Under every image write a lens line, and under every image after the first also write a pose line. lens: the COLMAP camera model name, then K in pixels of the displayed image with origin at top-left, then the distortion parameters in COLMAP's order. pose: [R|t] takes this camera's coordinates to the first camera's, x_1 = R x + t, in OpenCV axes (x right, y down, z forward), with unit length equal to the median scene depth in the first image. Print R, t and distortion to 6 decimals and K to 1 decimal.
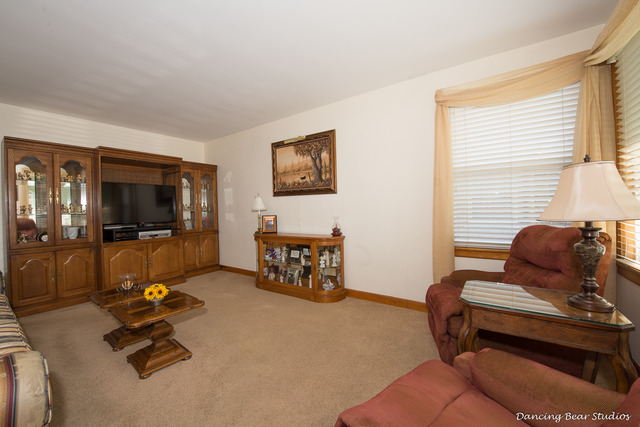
lens RADIAL K [[256.5, 0, 319.7], [0, 256.5, 212.4], [0, 0, 1]] dist [-0.013413, -0.001741]
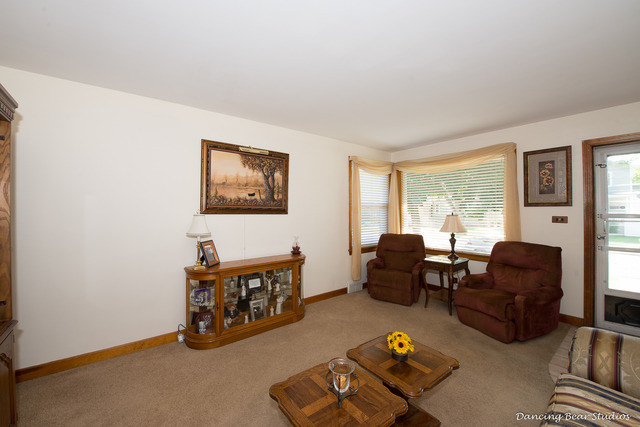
lens RADIAL K [[256.5, 0, 319.7], [0, 256.5, 211.7], [0, 0, 1]] dist [-0.013413, -0.001741]
pose [[0.283262, 0.024047, 0.958741, -0.861702], [0.014179, 0.999471, -0.029257, -0.048241], [-0.958938, 0.021881, 0.282771, 0.545523]]
